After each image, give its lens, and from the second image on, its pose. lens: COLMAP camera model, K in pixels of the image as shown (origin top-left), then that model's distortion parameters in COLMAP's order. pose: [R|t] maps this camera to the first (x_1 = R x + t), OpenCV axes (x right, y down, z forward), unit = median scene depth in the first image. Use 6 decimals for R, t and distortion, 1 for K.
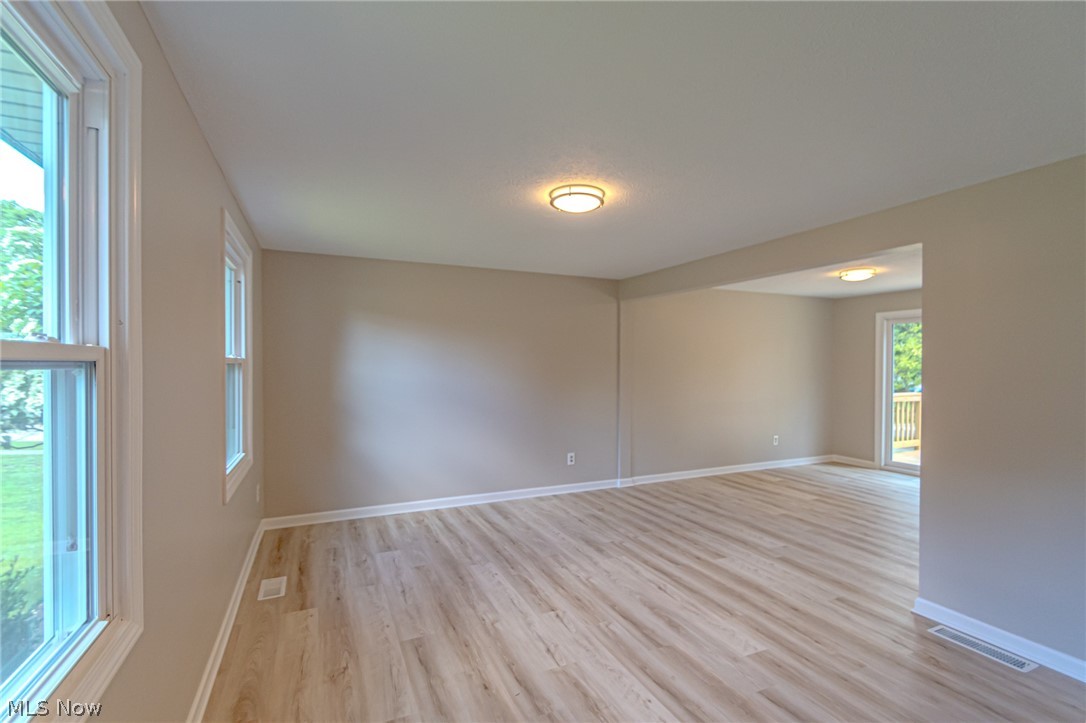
lens RADIAL K [[489.2, 0, 538.2], [0, 489.2, 366.2], [0, 0, 1]] dist [0.002996, -0.000102]
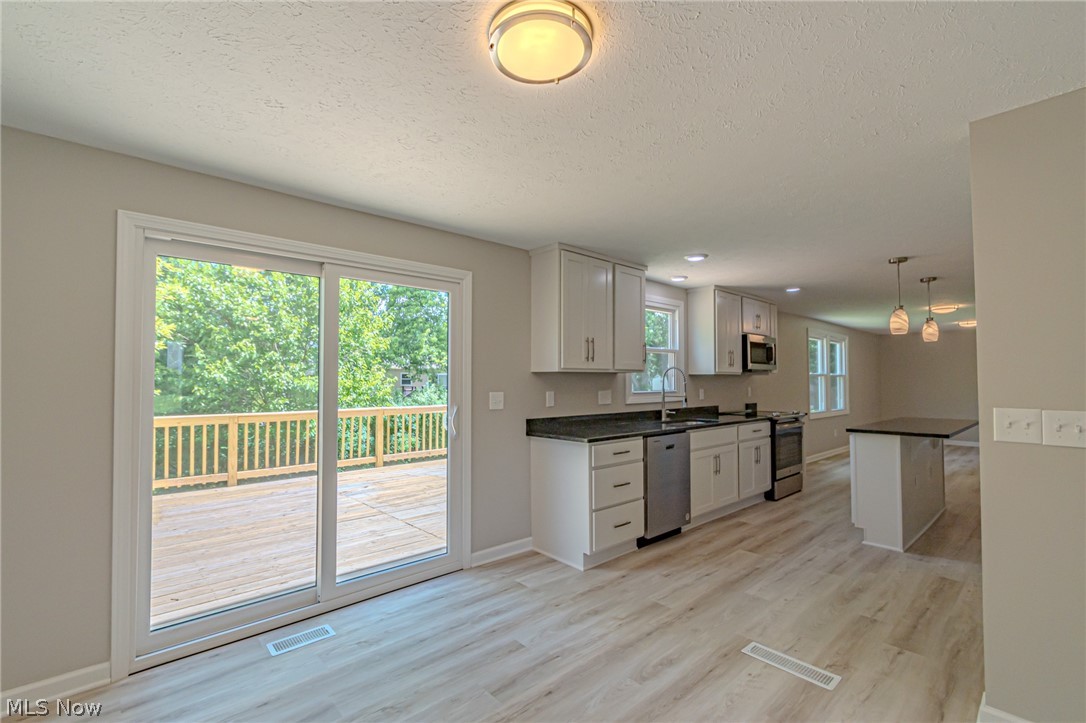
lens RADIAL K [[479.0, 0, 542.3], [0, 479.0, 369.2], [0, 0, 1]] dist [0.009486, -0.005767]
pose [[-0.309856, 0.022959, 0.950506, 0.530761], [0.006810, 0.999736, -0.021928, 0.017439], [-0.950759, -0.000321, -0.309930, 1.529479]]
